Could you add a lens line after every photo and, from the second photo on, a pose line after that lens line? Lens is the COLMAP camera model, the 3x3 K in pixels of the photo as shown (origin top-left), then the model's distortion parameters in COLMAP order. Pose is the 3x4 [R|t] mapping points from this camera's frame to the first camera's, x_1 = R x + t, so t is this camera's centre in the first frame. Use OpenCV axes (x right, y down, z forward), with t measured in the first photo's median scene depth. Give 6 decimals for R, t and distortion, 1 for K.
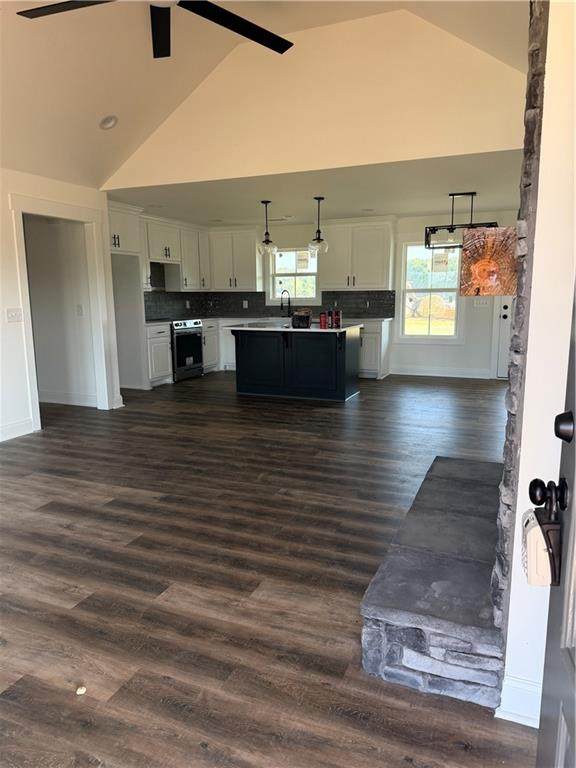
lens RADIAL K [[531.4, 0, 291.2], [0, 531.4, 386.8], [0, 0, 1]] dist [0.145566, -0.313074]
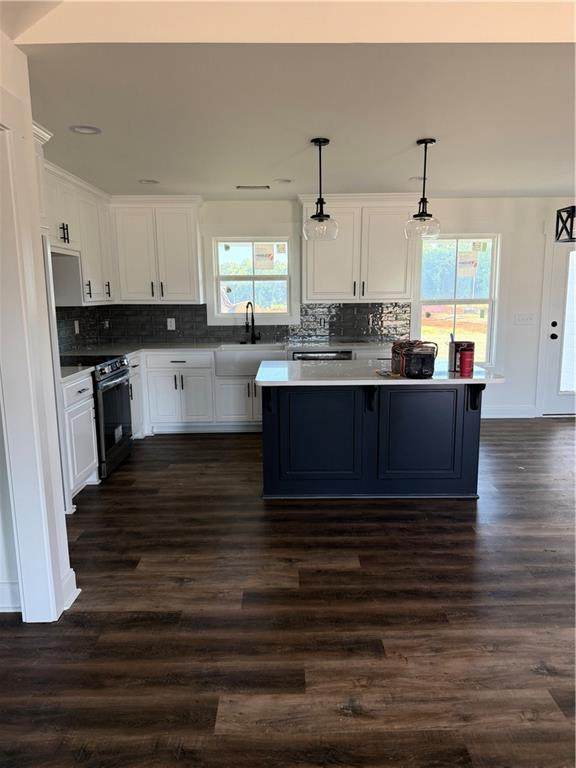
lens RADIAL K [[531.4, 0, 291.2], [0, 531.4, 386.8], [0, 0, 1]] dist [0.145566, -0.313074]
pose [[0.913902, -0.070240, 0.399813, -0.222361], [0.072837, 0.997306, 0.008717, -0.079872], [-0.399348, 0.021155, 0.916555, 0.387423]]
